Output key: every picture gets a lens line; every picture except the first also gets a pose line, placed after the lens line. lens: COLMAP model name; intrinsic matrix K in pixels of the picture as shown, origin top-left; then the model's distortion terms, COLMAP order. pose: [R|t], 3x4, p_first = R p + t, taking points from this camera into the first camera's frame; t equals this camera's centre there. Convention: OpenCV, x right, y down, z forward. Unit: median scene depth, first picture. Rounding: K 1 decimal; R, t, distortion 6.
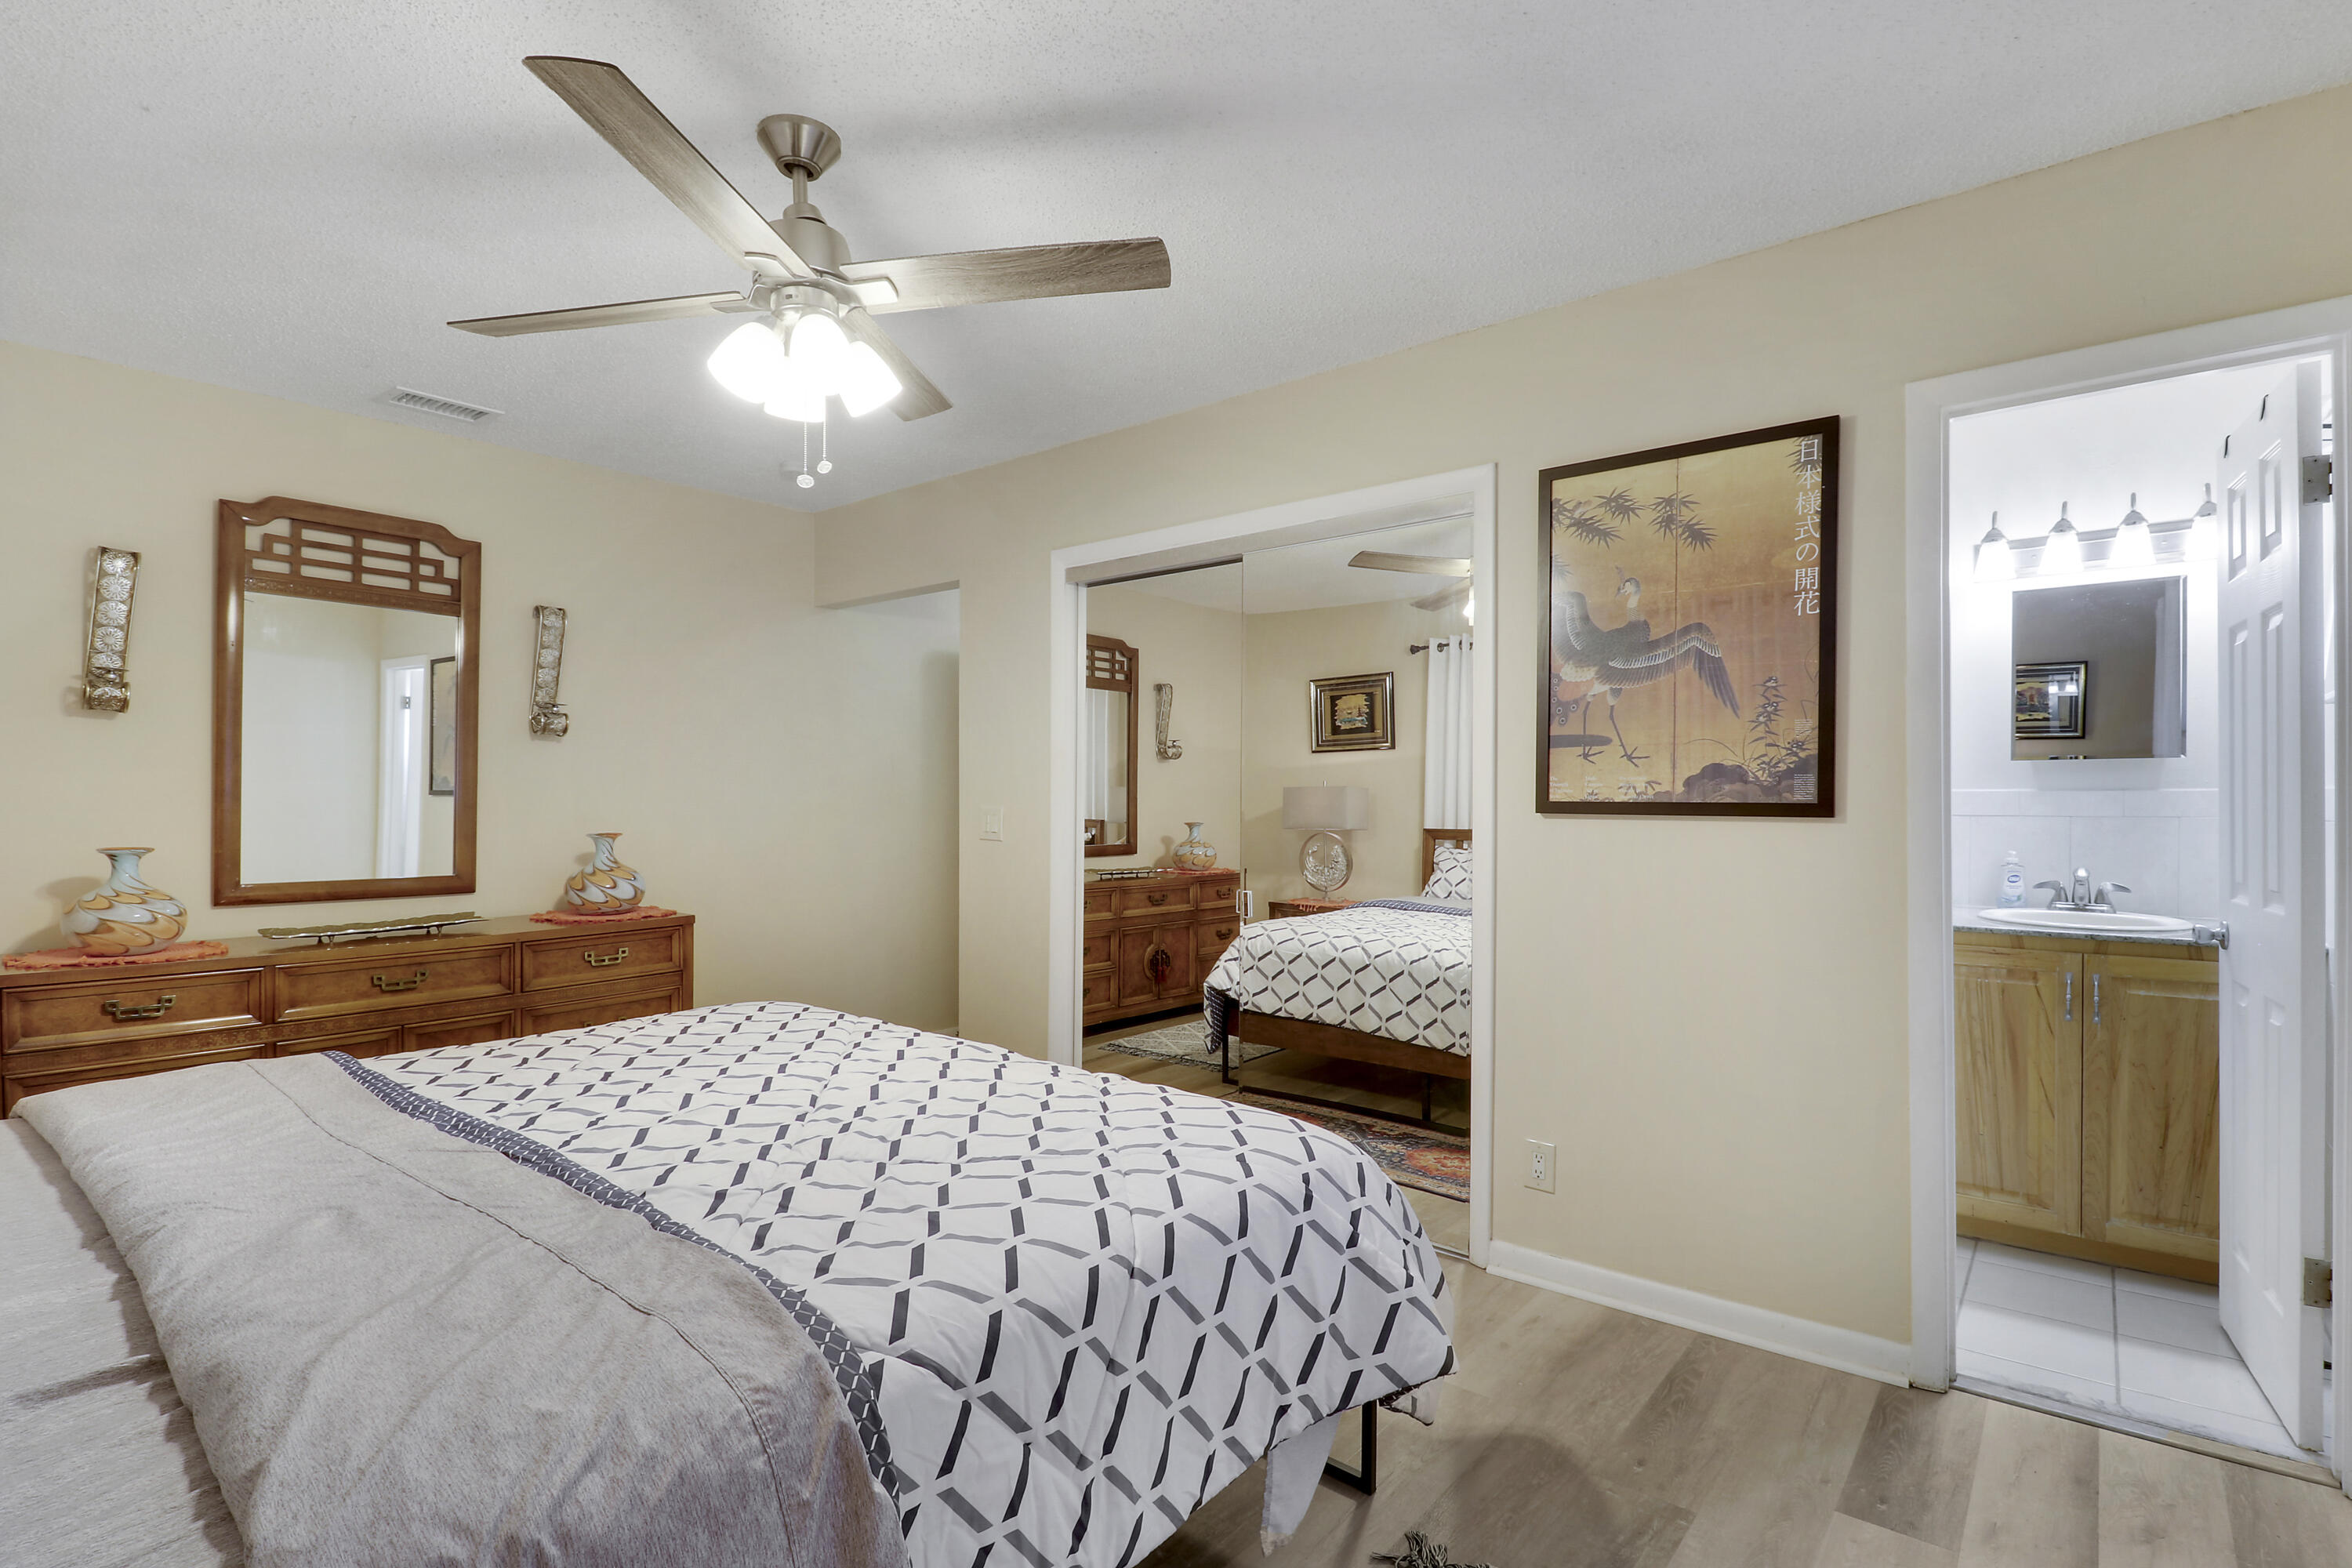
lens RADIAL K [[1125.4, 0, 1181.8], [0, 1125.4, 795.1], [0, 0, 1]] dist [0.000076, -0.011766]
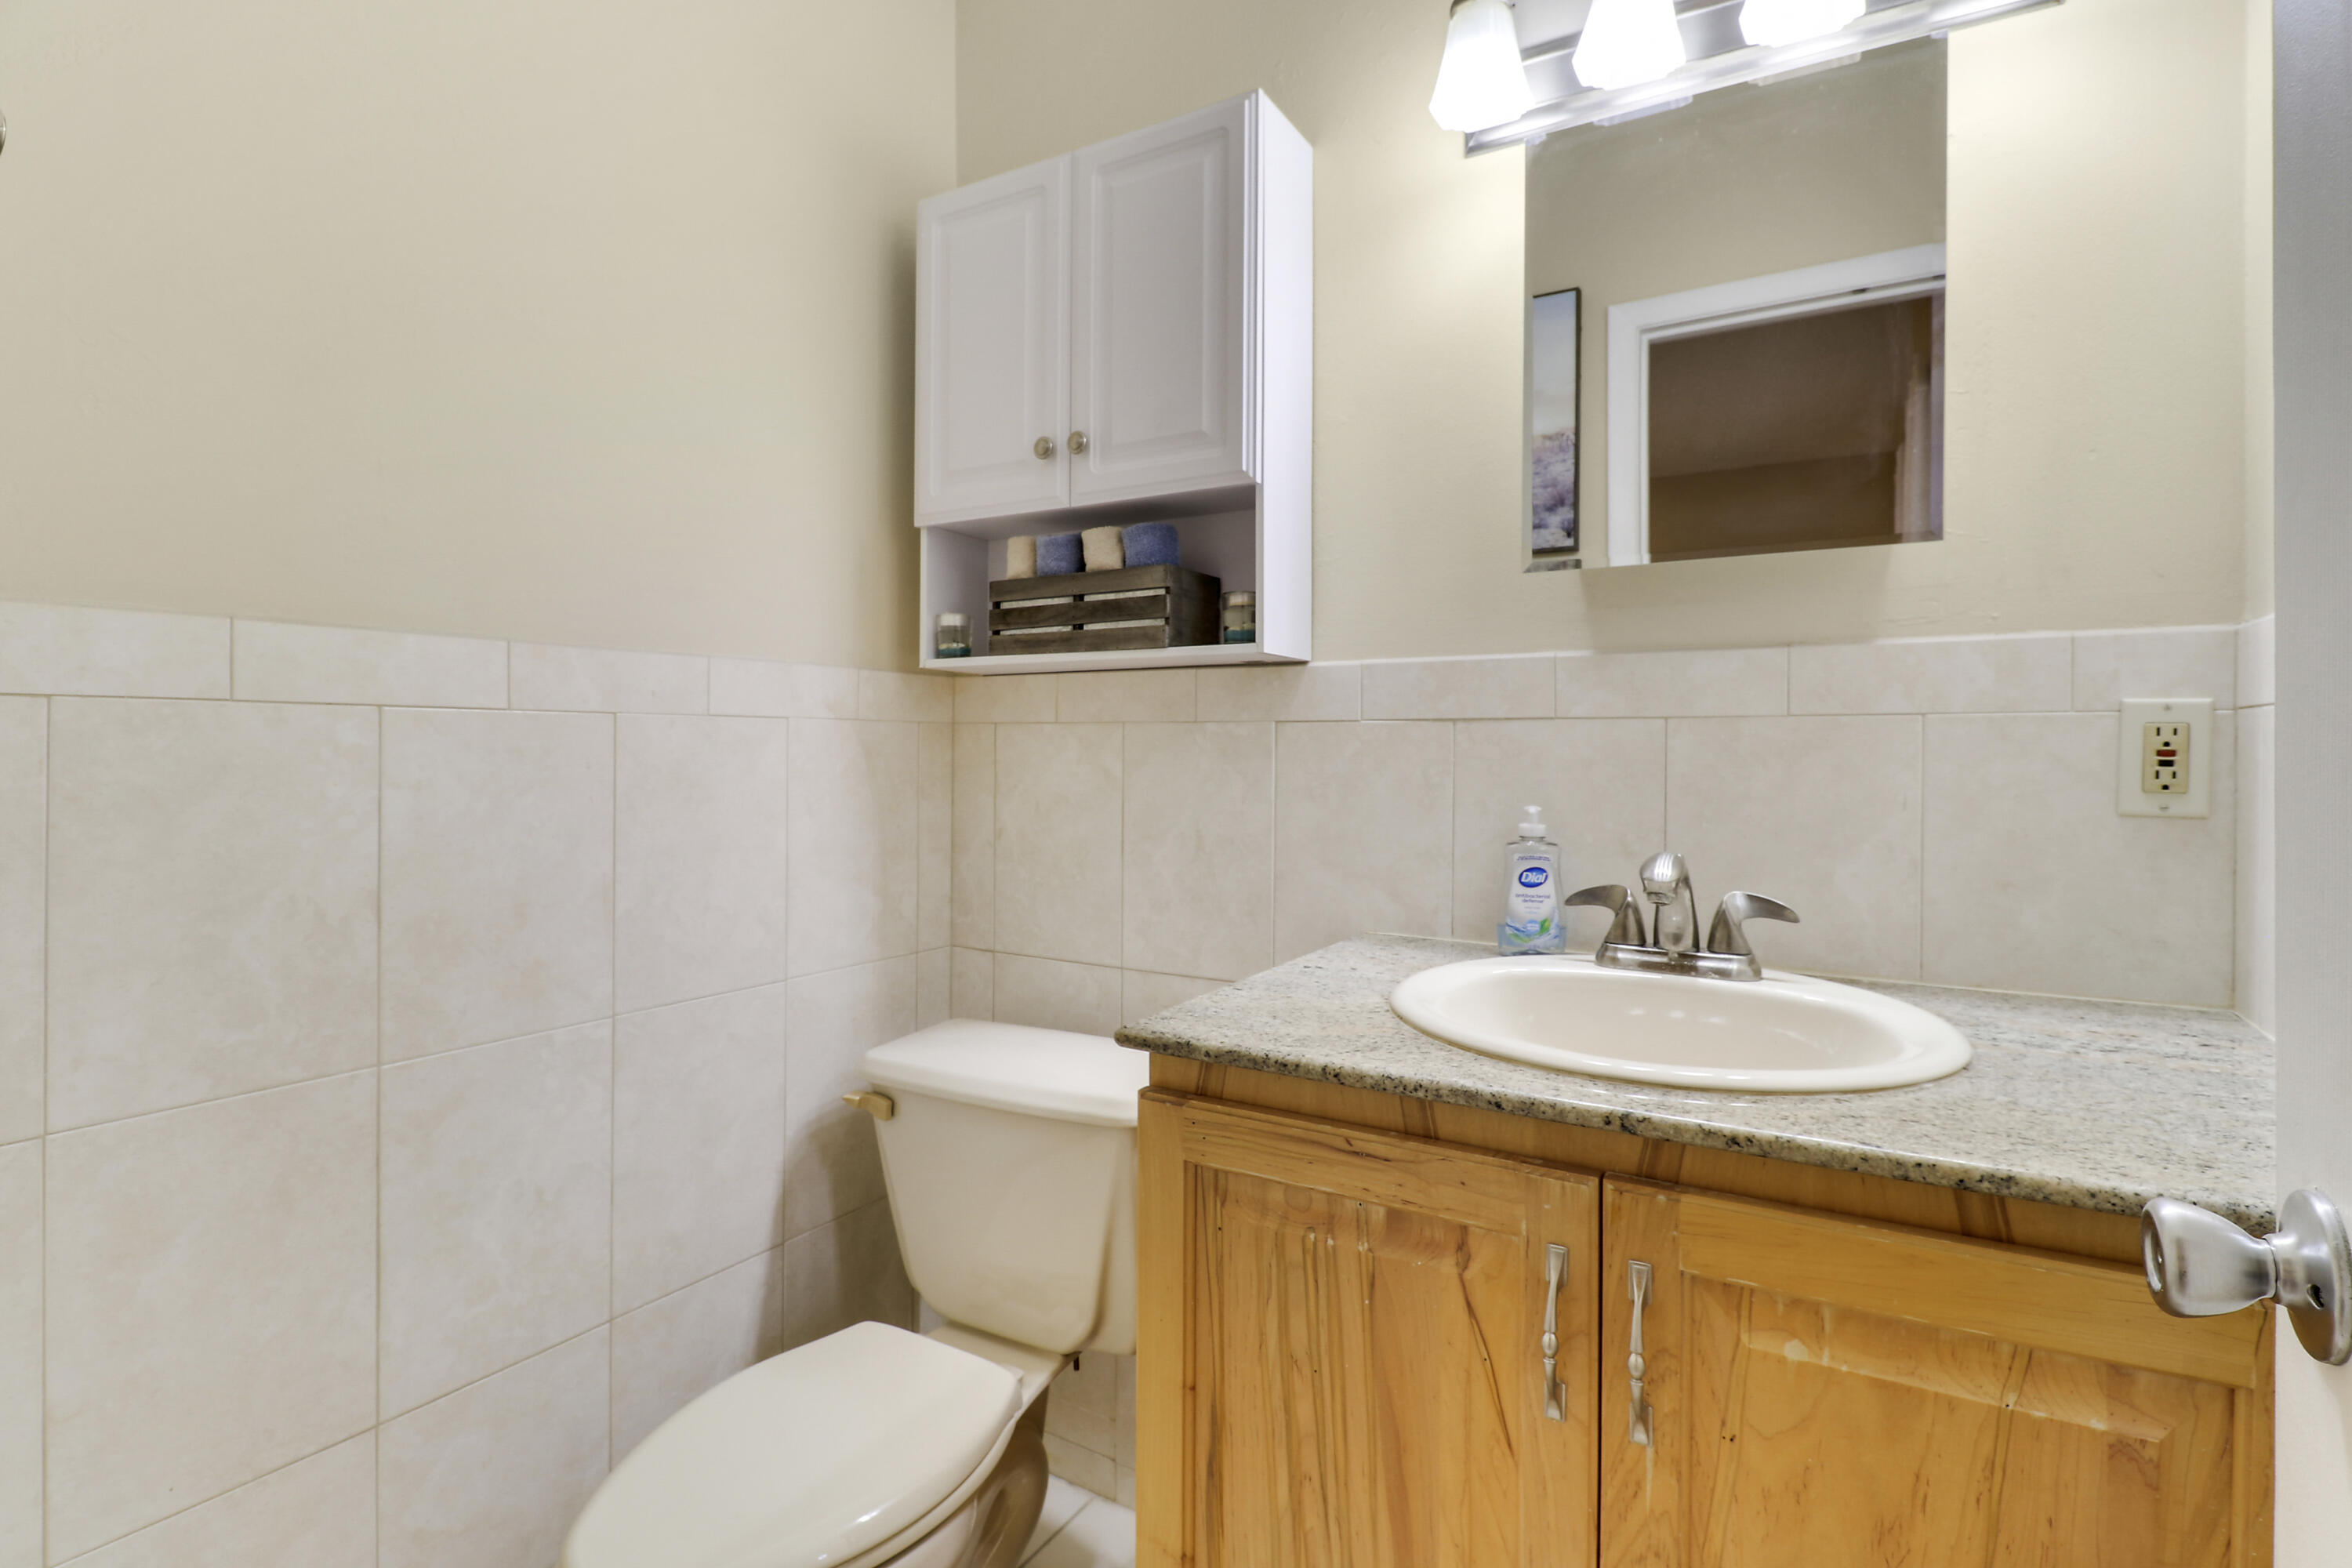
lens RADIAL K [[1100.4, 0, 1184.0], [0, 1100.4, 778.3], [0, 0, 1]] dist [0.001133, -0.014463]
pose [[0.989113, 0.001106, 0.147153, 0.642194], [-0.002919, 0.999922, 0.012111, 0.039820], [-0.147129, -0.012408, 0.989040, 0.726096]]
